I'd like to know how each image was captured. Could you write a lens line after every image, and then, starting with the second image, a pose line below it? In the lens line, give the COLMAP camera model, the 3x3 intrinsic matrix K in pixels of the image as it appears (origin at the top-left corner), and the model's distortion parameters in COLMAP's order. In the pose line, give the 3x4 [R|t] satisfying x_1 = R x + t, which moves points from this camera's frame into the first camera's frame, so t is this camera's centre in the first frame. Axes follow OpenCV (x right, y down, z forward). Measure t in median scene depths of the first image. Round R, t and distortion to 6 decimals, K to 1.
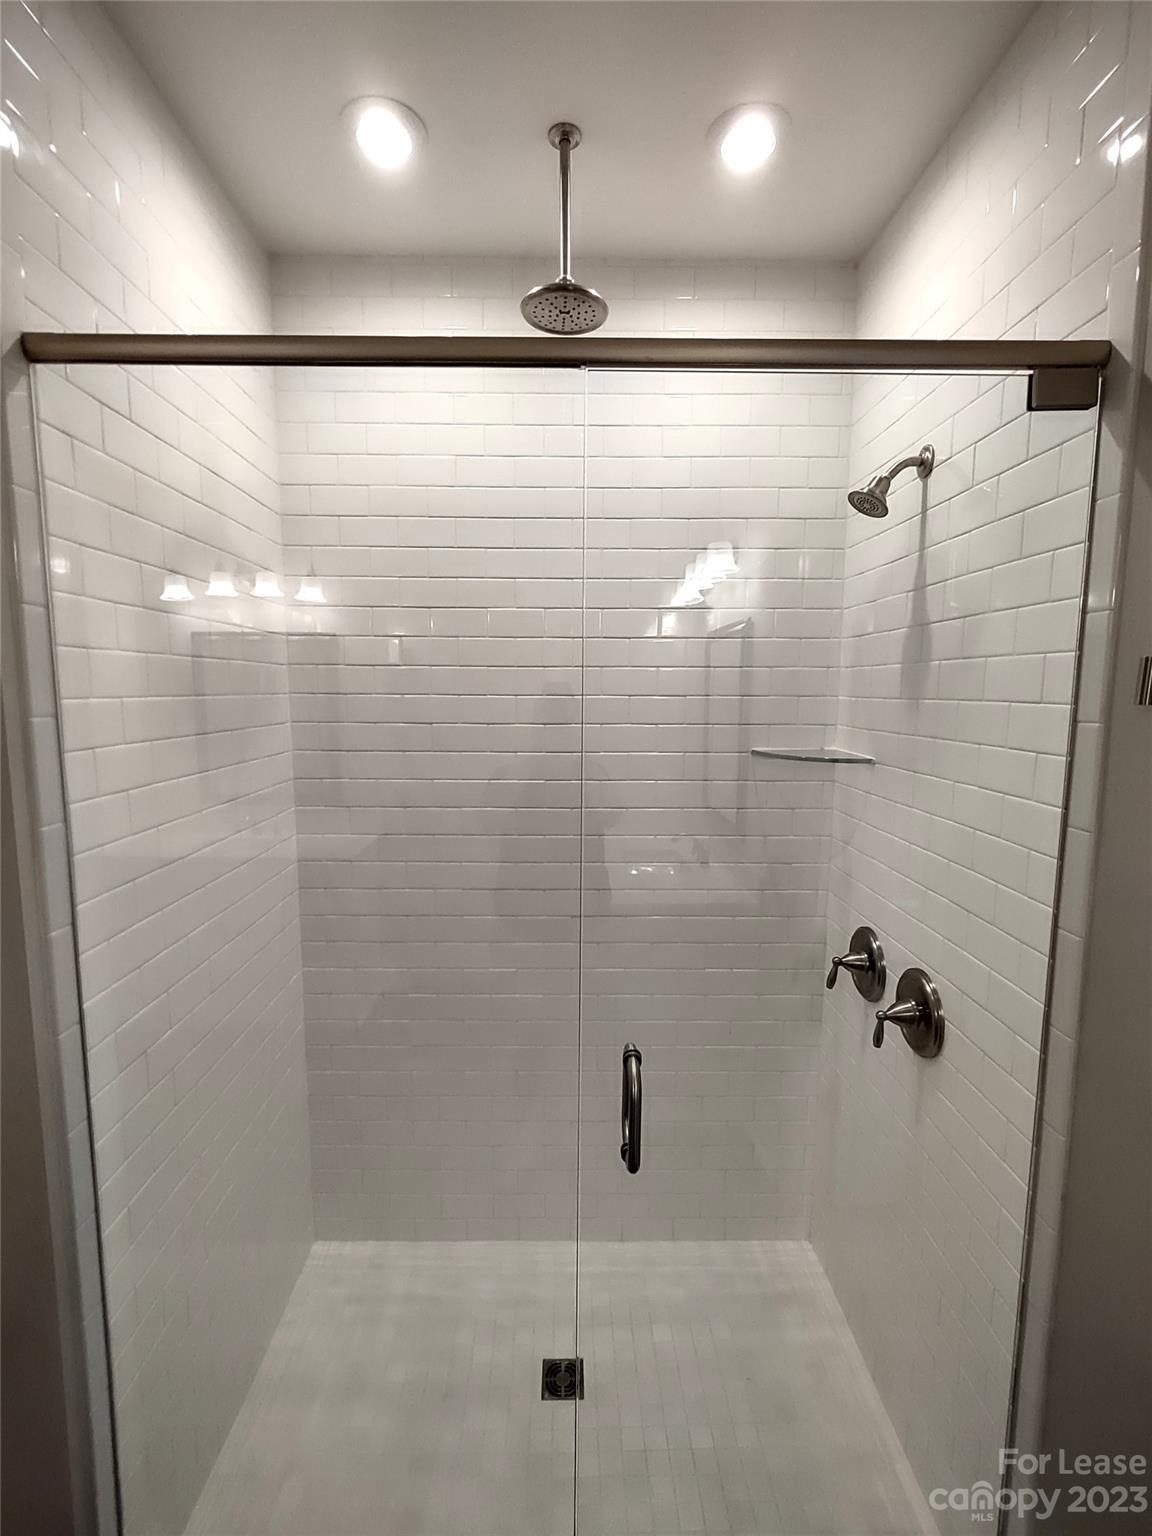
lens RADIAL K [[701.8, 0, 567.6], [0, 701.8, 765.5], [0, 0, 1]] dist [-0.004696, 0.000860]
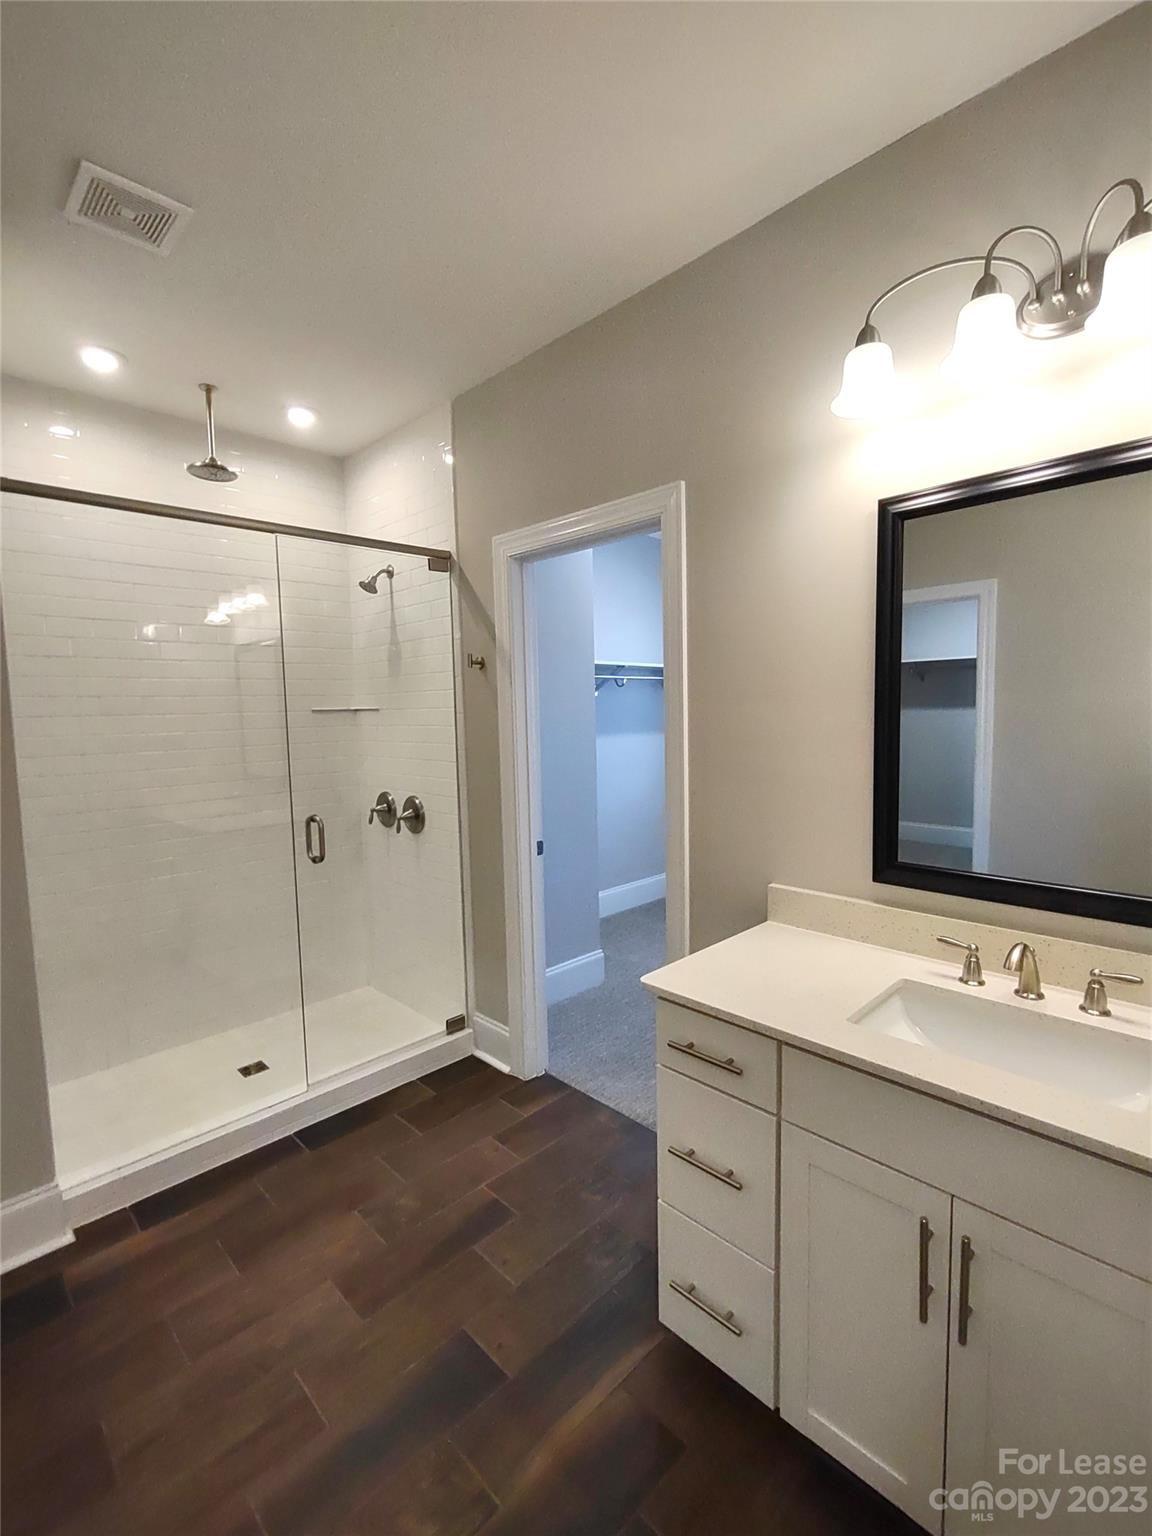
lens RADIAL K [[701.8, 0, 567.6], [0, 701.8, 765.5], [0, 0, 1]] dist [-0.004696, 0.000860]
pose [[0.723038, -0.086820, 0.685331, -0.682363], [0.106308, 0.994238, 0.013797, 0.221108], [-0.682580, 0.062880, 0.728101, -1.004668]]
